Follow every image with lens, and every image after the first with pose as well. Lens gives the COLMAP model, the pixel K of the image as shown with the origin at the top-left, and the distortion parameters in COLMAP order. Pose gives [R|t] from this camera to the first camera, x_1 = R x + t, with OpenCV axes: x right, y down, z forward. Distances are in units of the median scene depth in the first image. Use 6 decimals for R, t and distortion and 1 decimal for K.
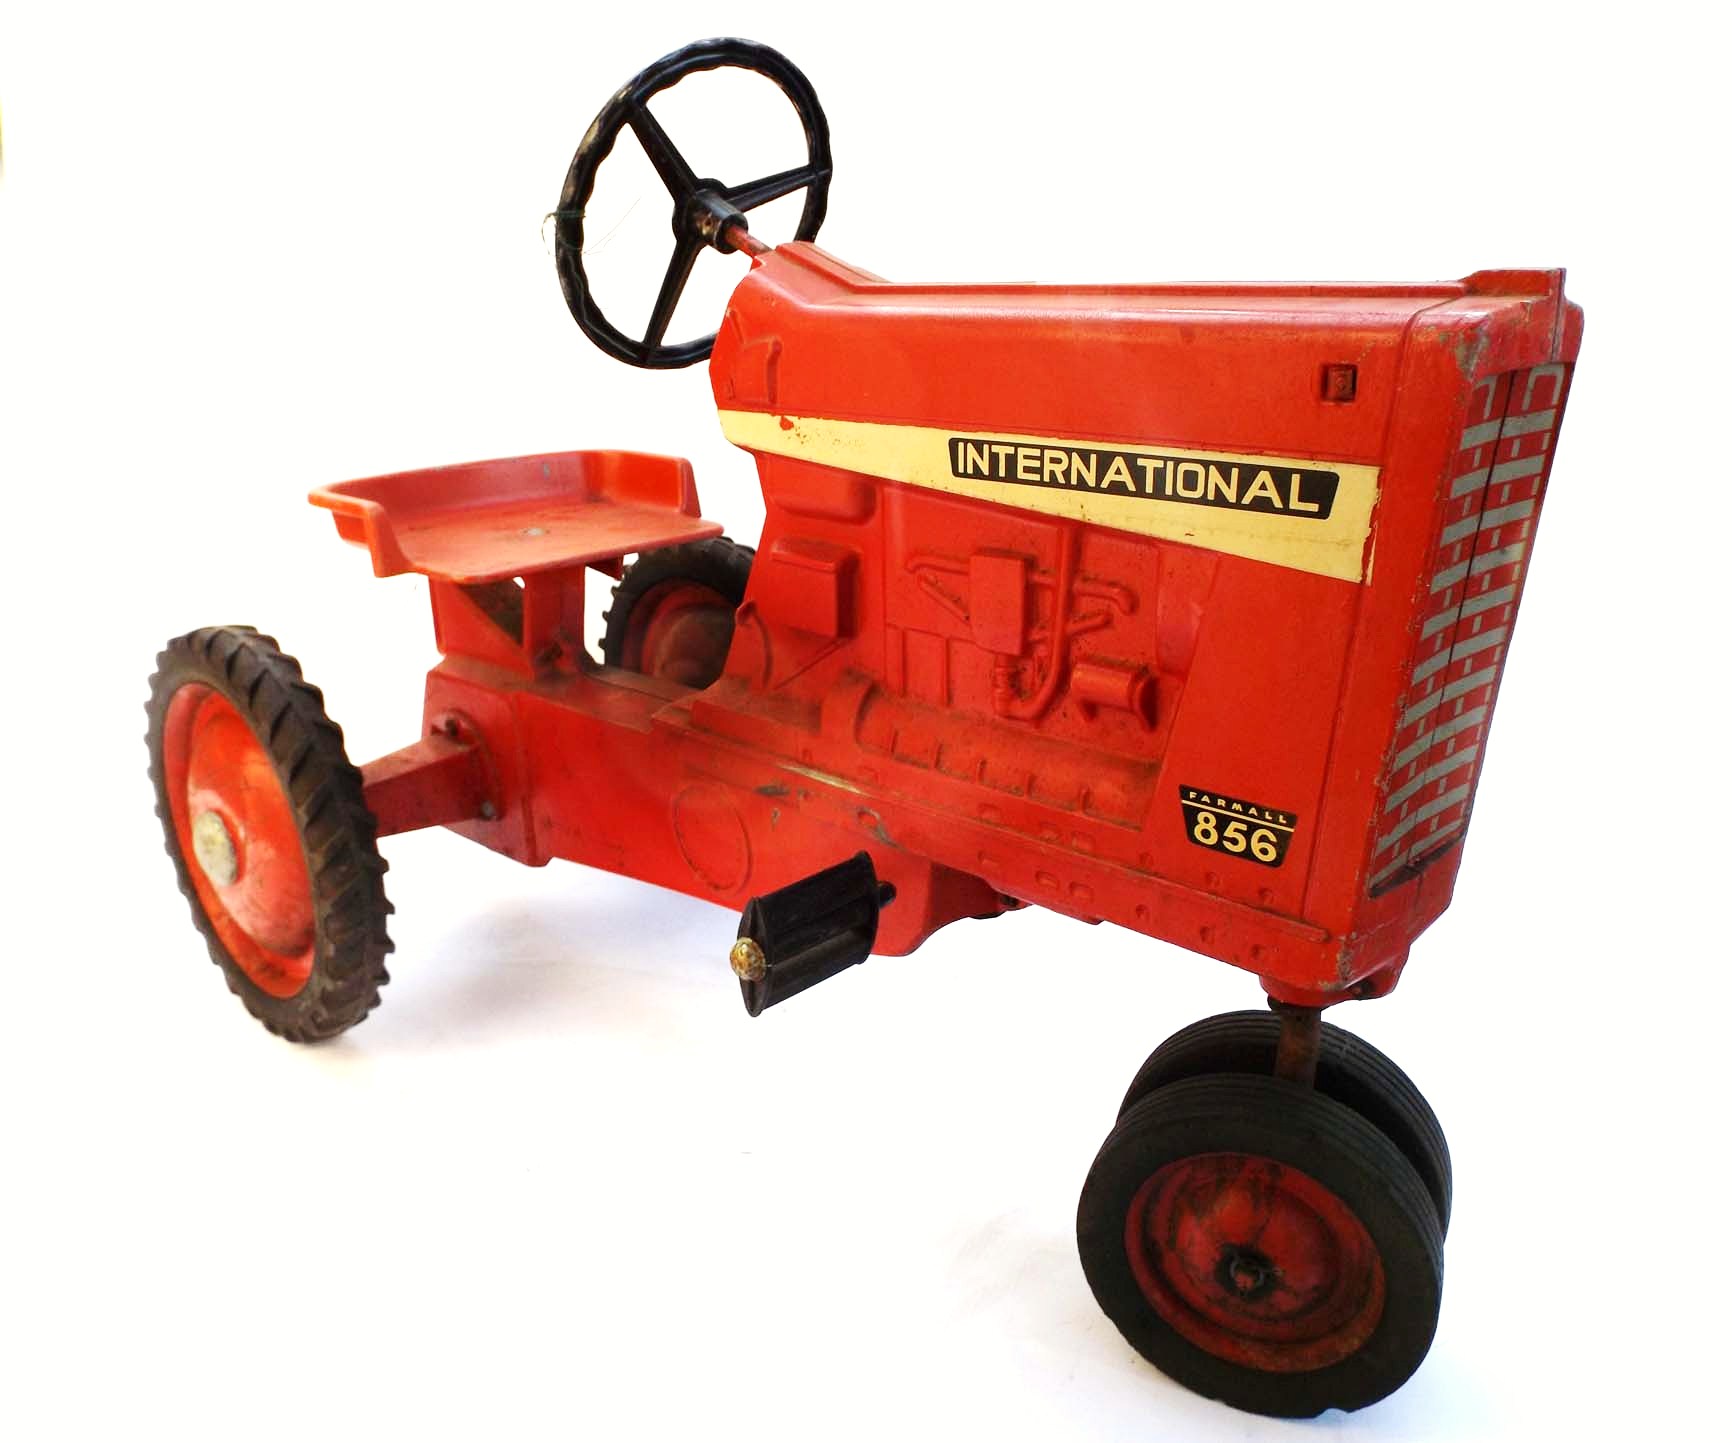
lens RADIAL K [[1394.5, 0, 905.1], [0, 1394.5, 697.4], [0, 0, 1]] dist [0.005501, -0.023803]
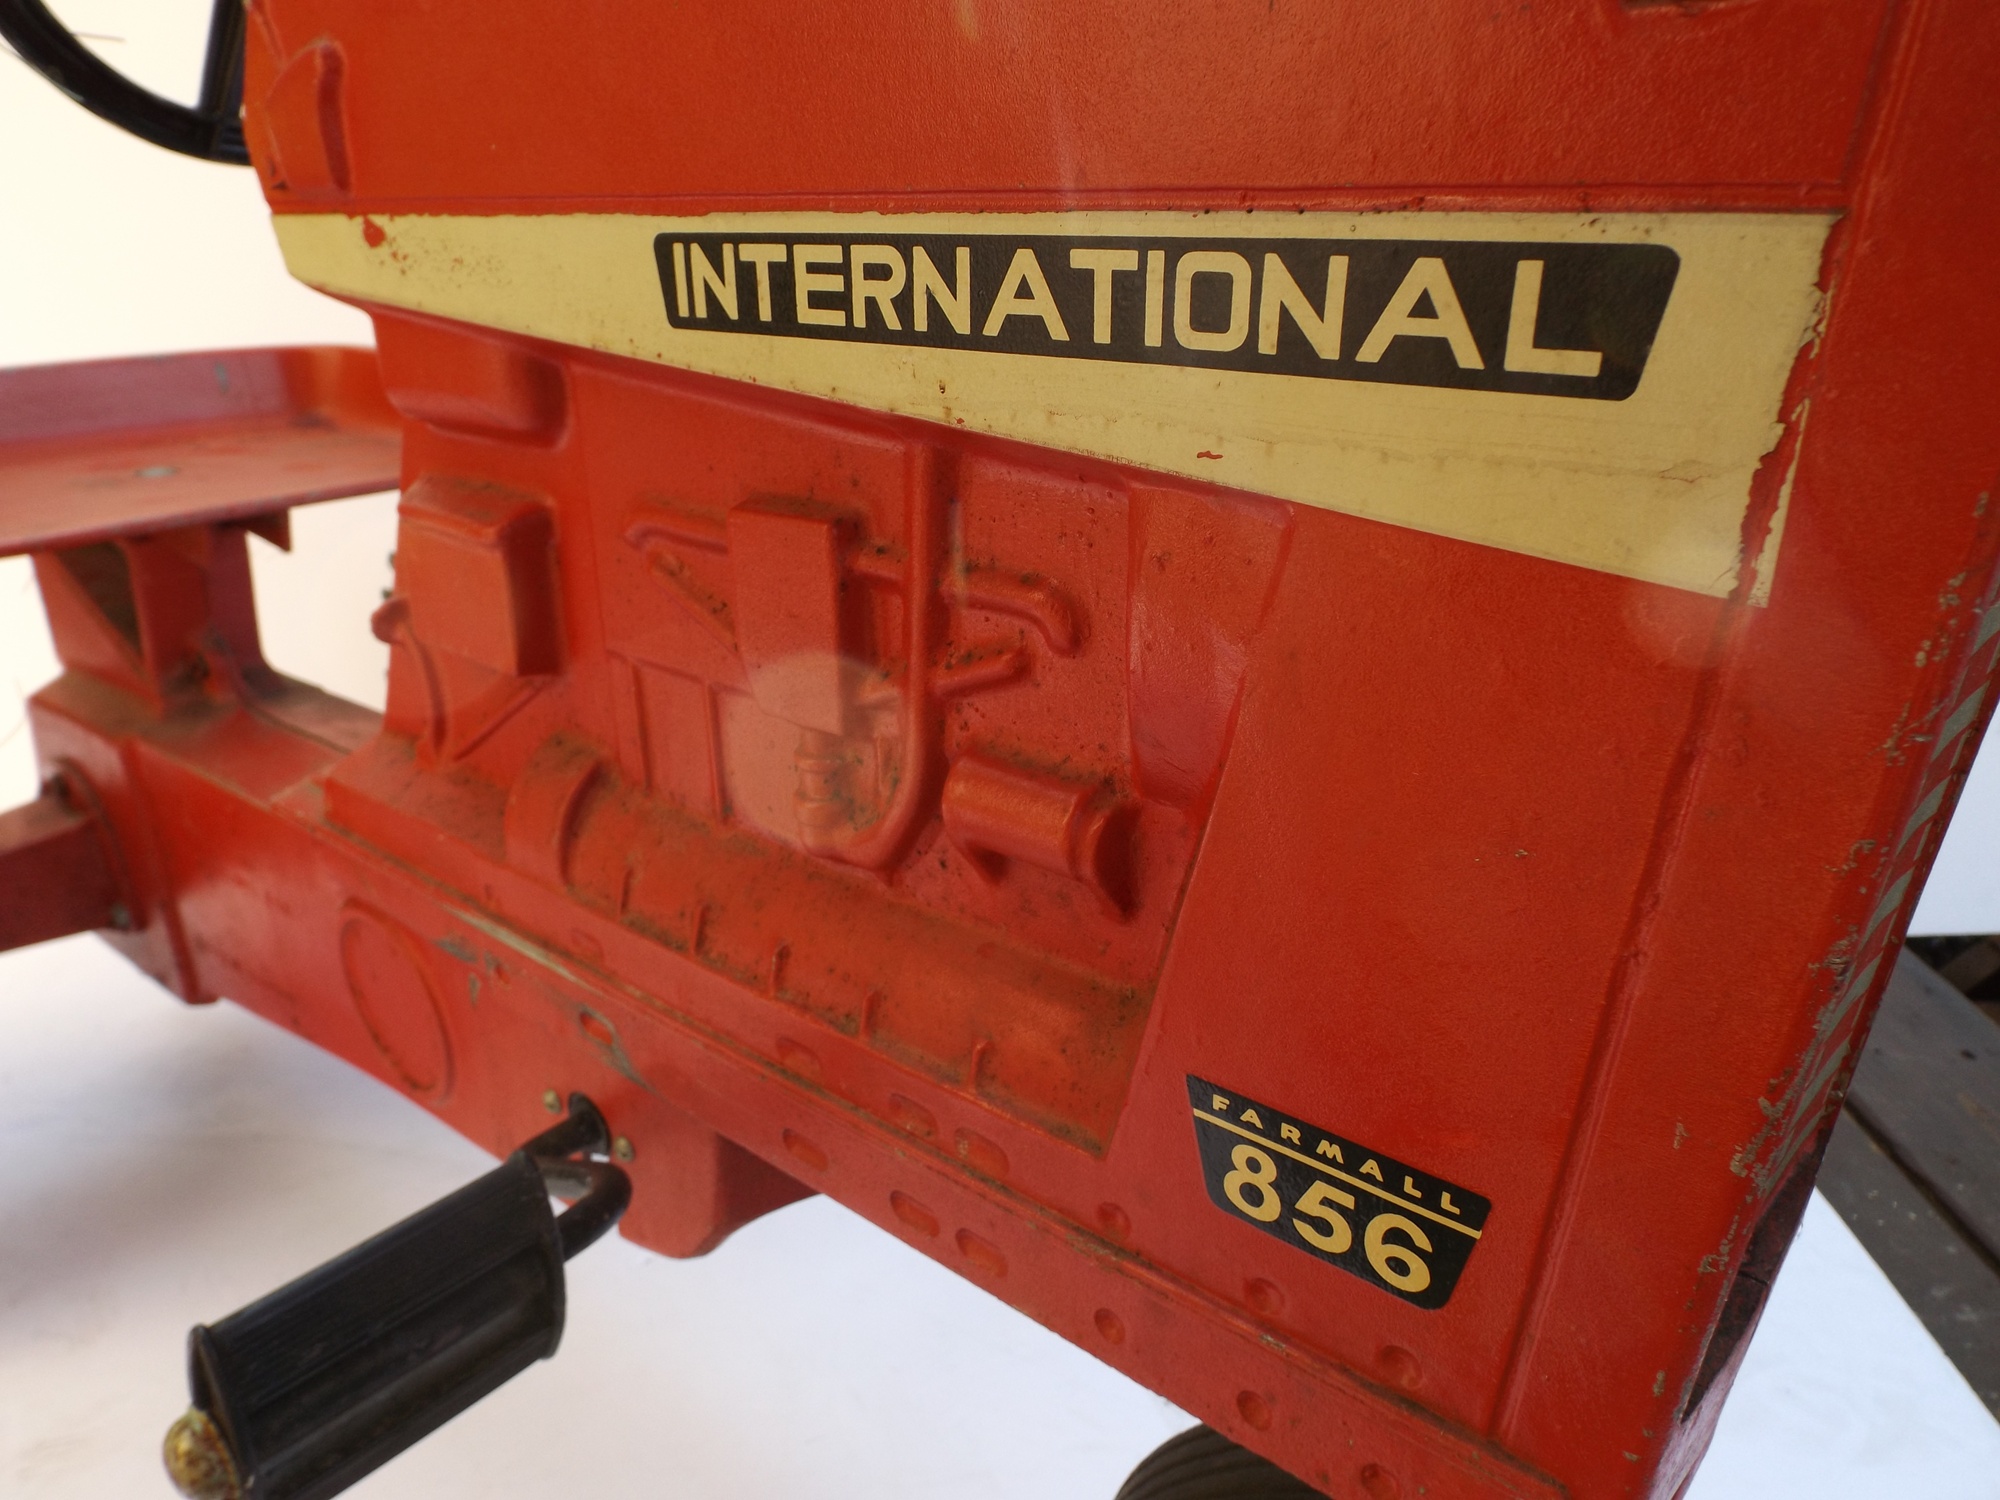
lens RADIAL K [[1413.5, 0, 1005.1], [0, 1413.5, 741.6], [0, 0, 1]] dist [0.008580, -0.018352]
pose [[0.998882, -0.014115, 0.045116, 0.121072], [0.011072, 0.997691, 0.067007, -0.061286], [-0.045957, -0.066432, 0.996732, 0.572791]]
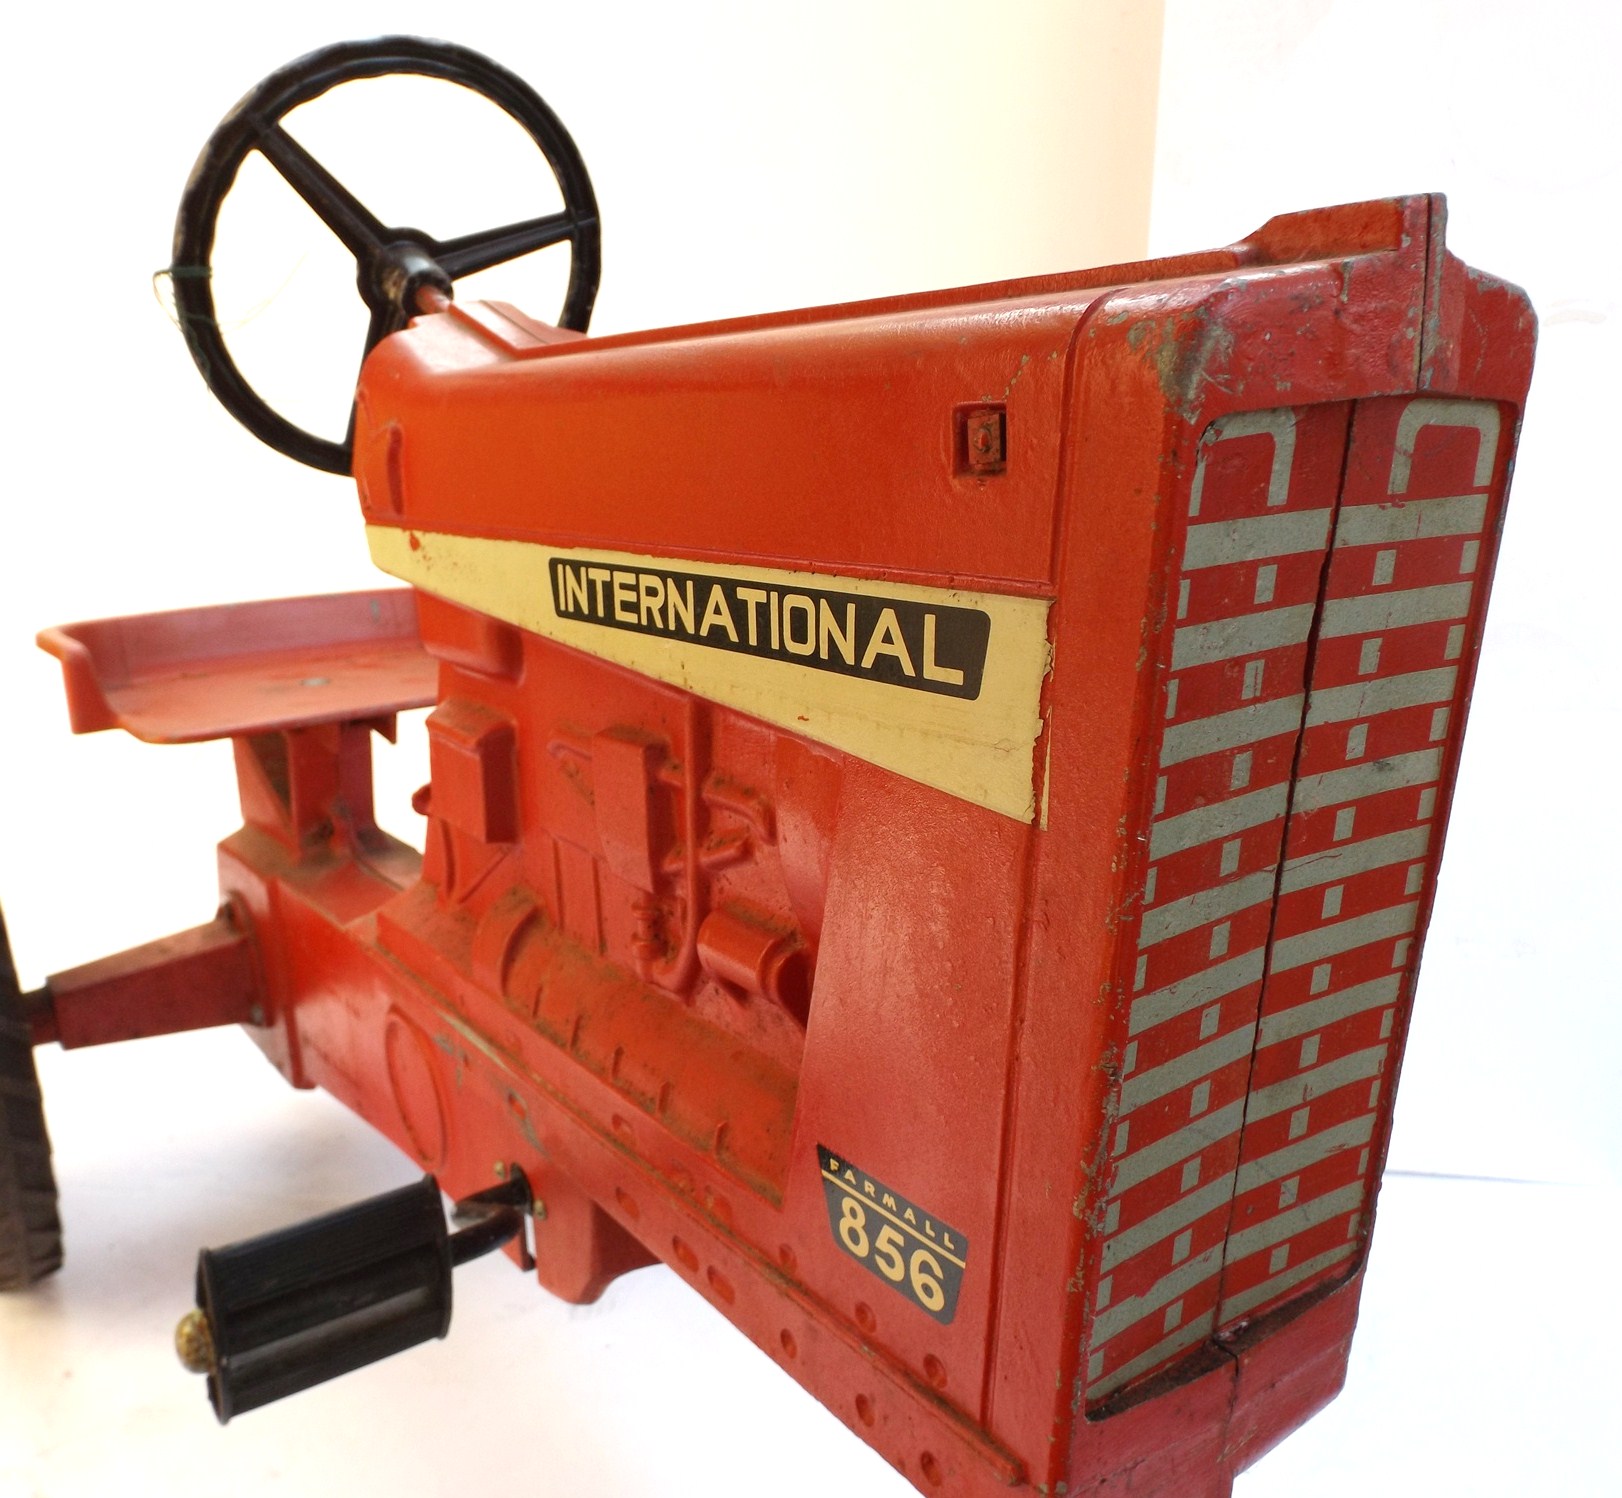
lens RADIAL K [[1408.7, 0, 776.3], [0, 1408.7, 748.9], [0, 0, 1]] dist [0.022122, -0.051169]
pose [[0.975775, 0.029192, -0.216819, 0.292065], [-0.043845, 0.997045, -0.063080, -0.061388], [0.214337, 0.071058, 0.974172, 0.396326]]
